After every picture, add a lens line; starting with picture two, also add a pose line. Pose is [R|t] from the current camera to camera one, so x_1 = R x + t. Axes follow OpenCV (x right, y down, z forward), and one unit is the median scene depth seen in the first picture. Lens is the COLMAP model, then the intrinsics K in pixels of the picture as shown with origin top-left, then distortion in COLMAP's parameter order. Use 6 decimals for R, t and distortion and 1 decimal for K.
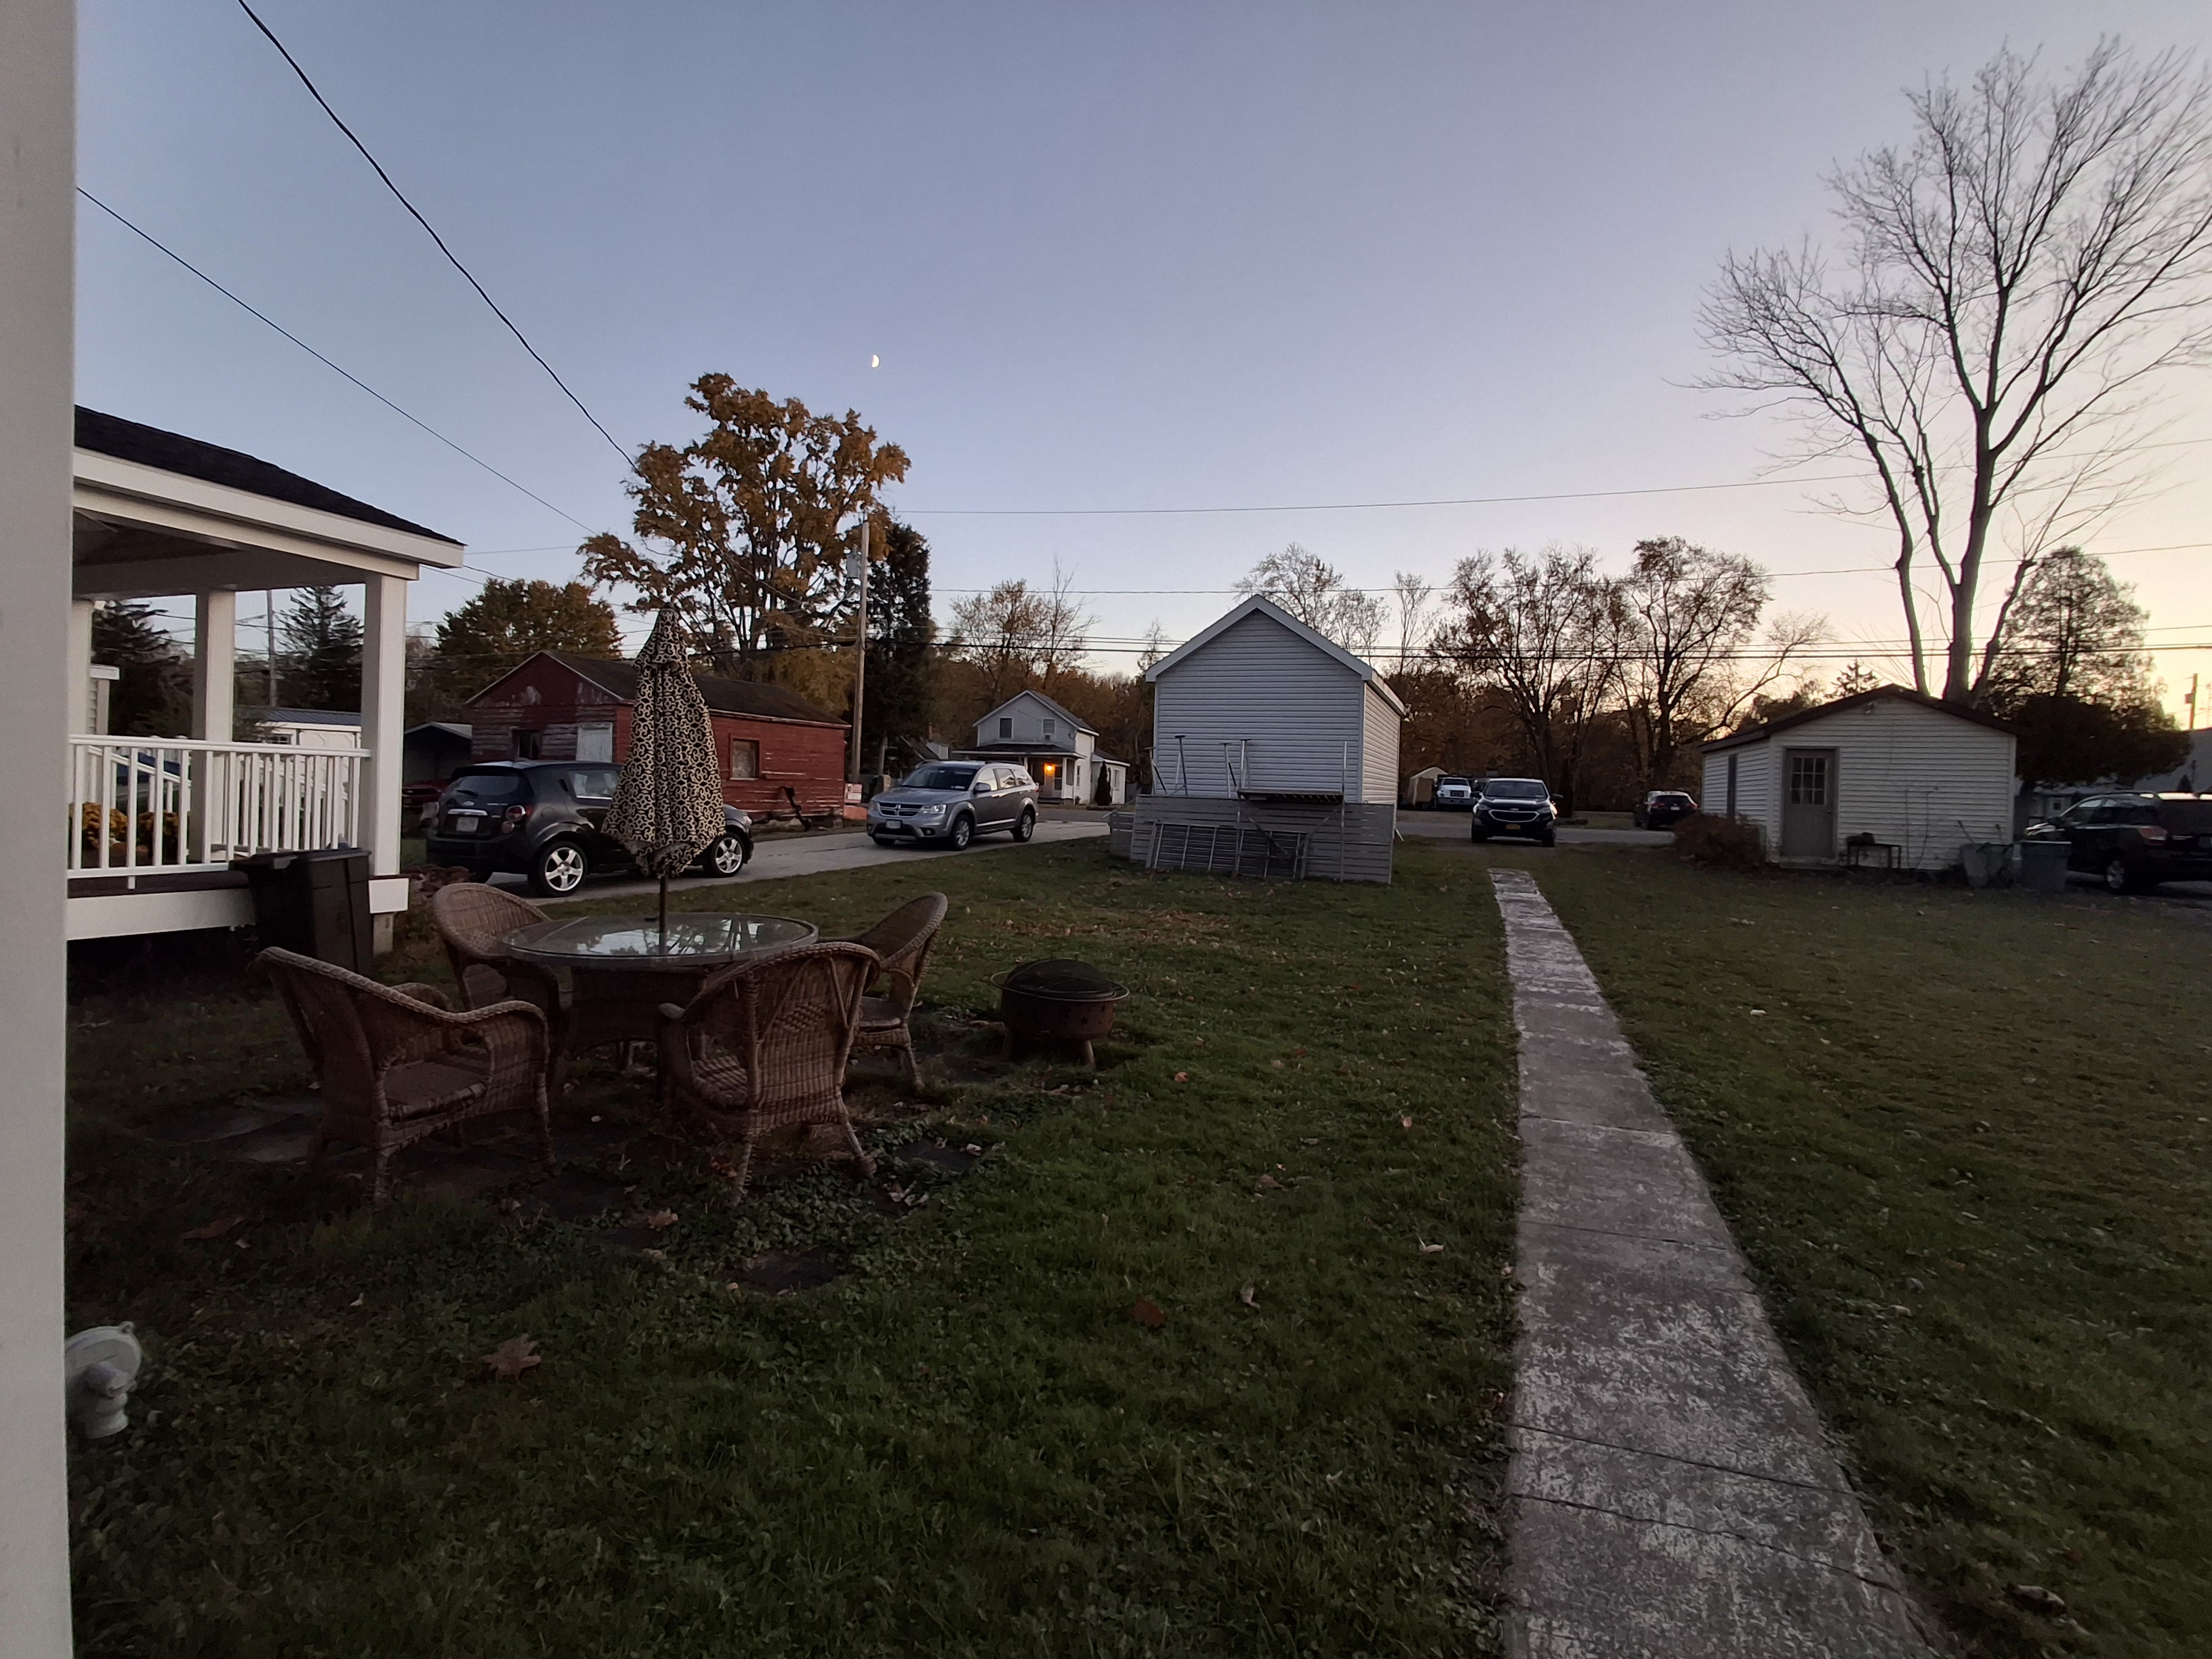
lens RADIAL K [[1001.2, 0, 1108.0], [0, 1001.2, 789.0], [0, 0, 1]] dist [-0.006282, 0.005967]
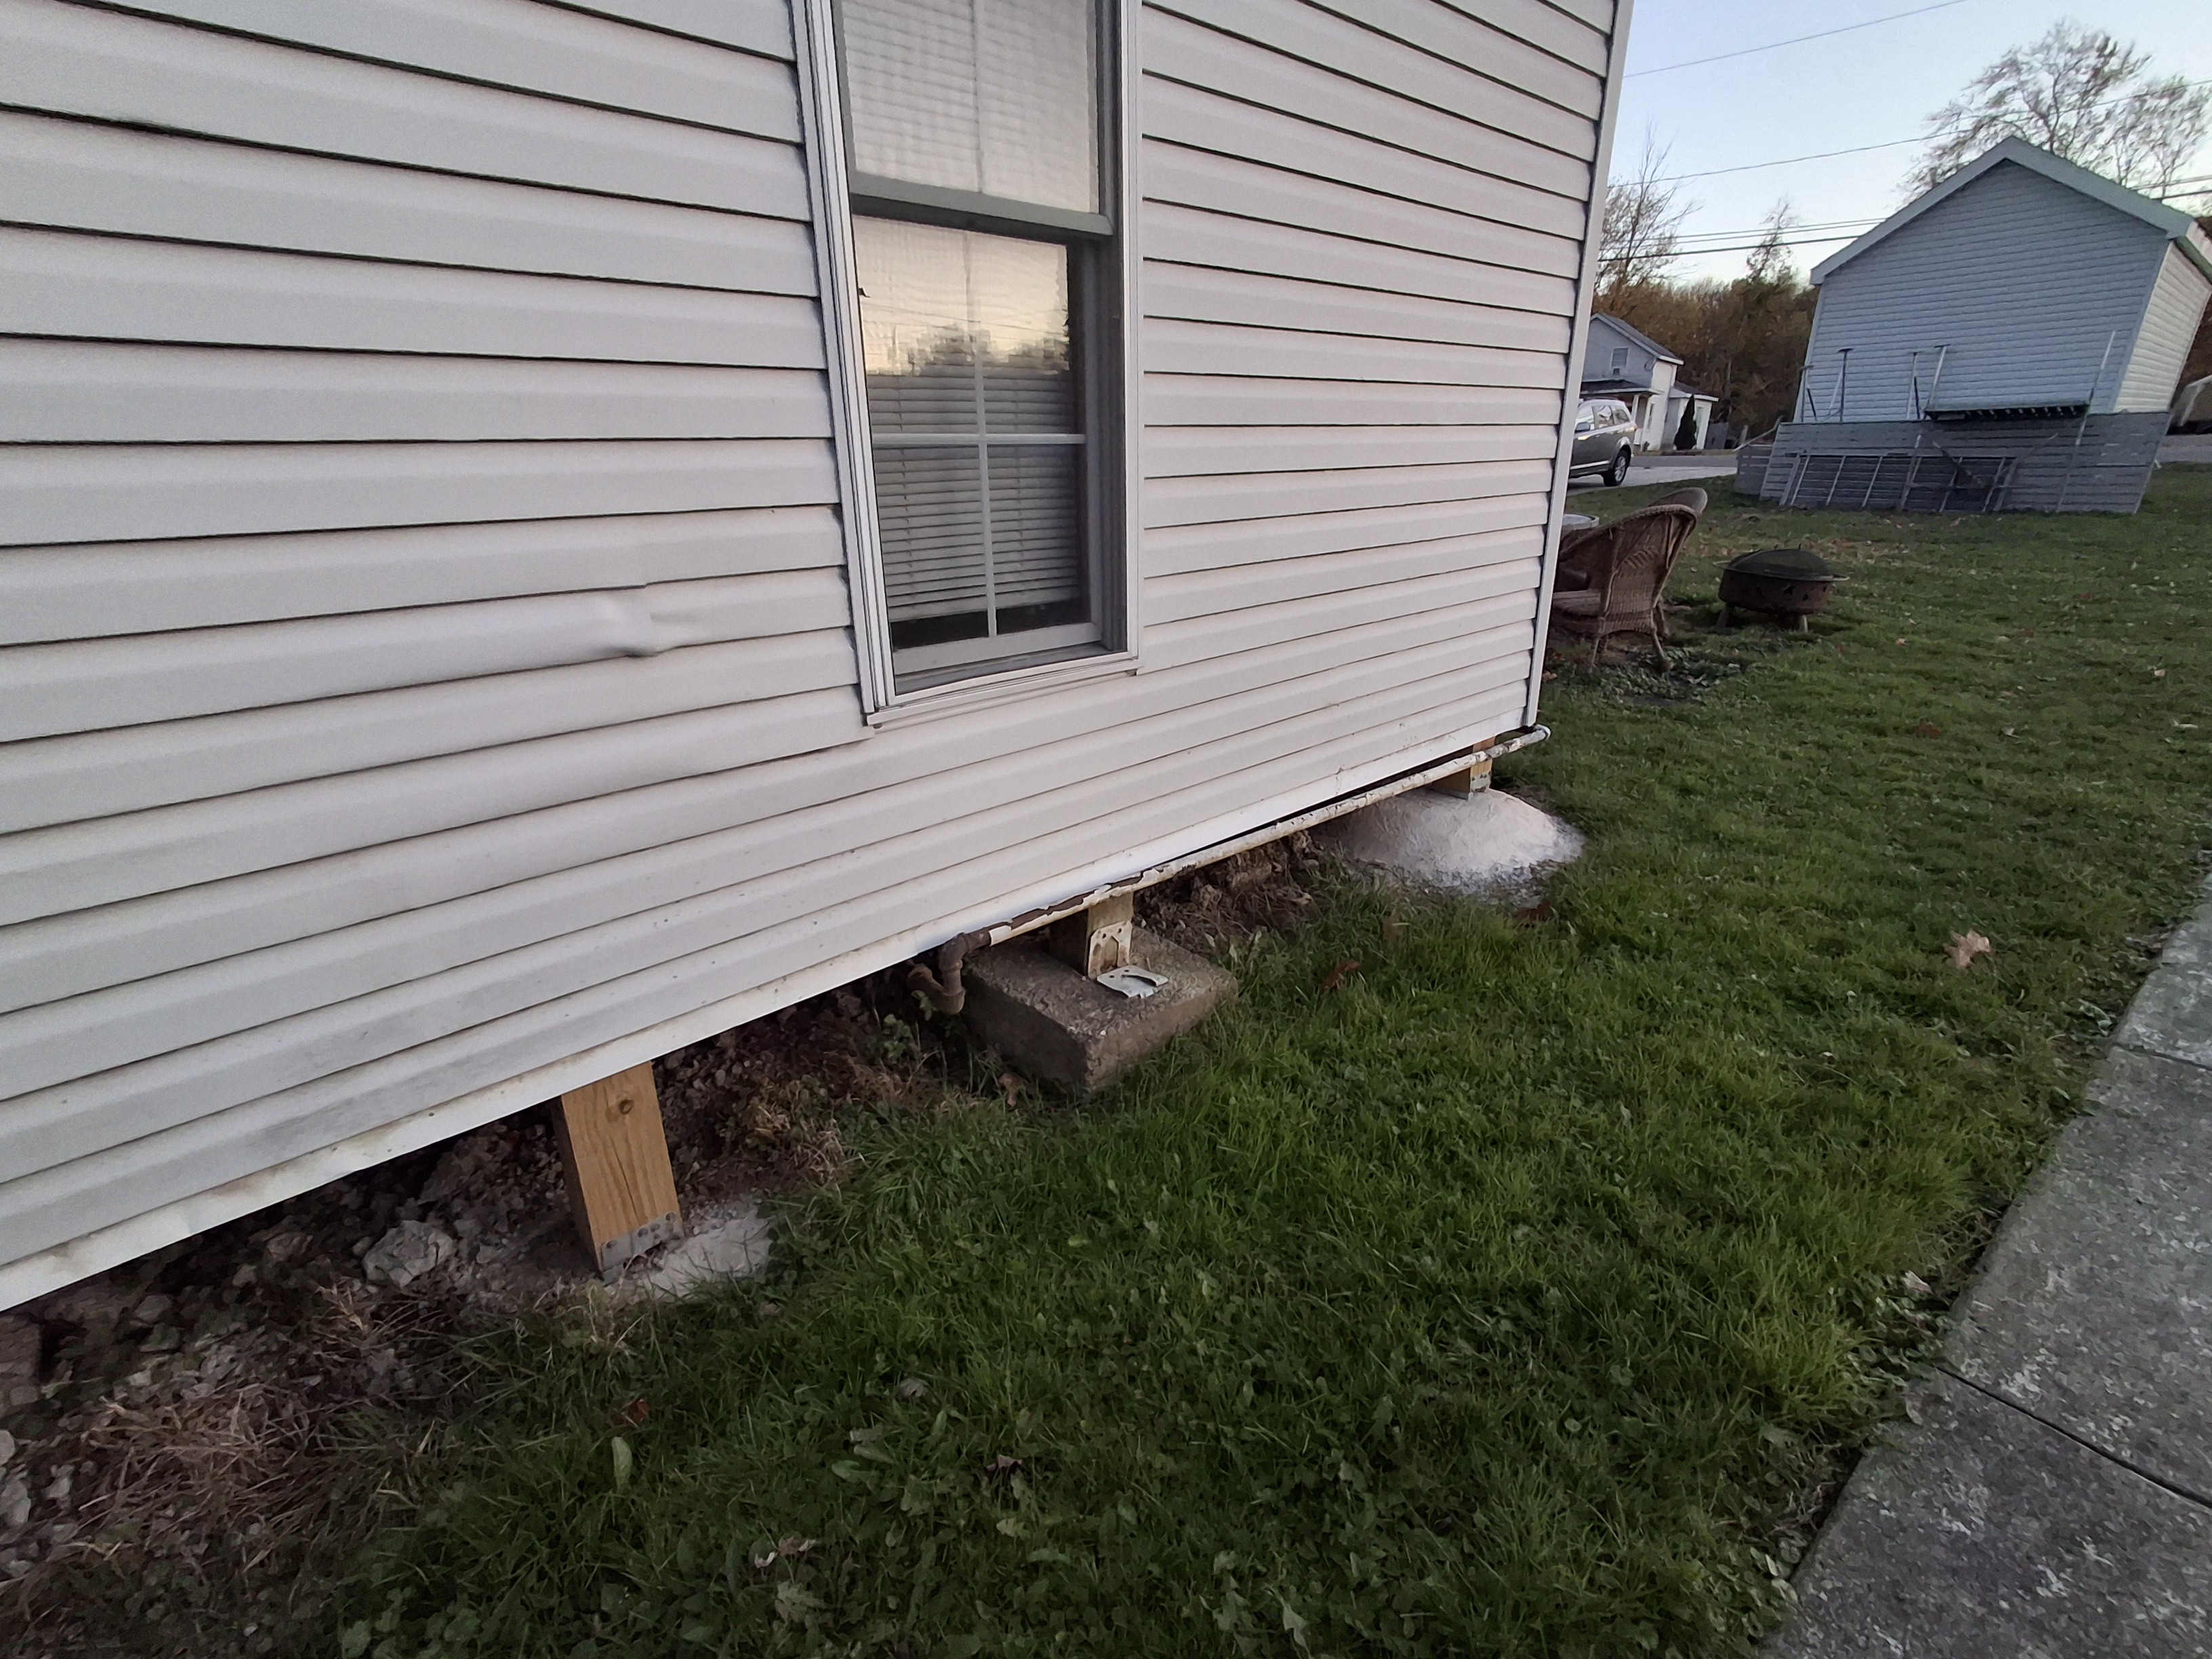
lens RADIAL K [[1018.1, 0, 1104.3], [0, 1018.1, 807.4], [0, 0, 1]] dist [-0.020941, 0.025002]
pose [[0.888001, 0.112351, -0.445906, -0.052466], [0.042319, 0.945612, 0.322533, 0.010047], [0.457891, -0.305280, 0.834949, -0.130457]]
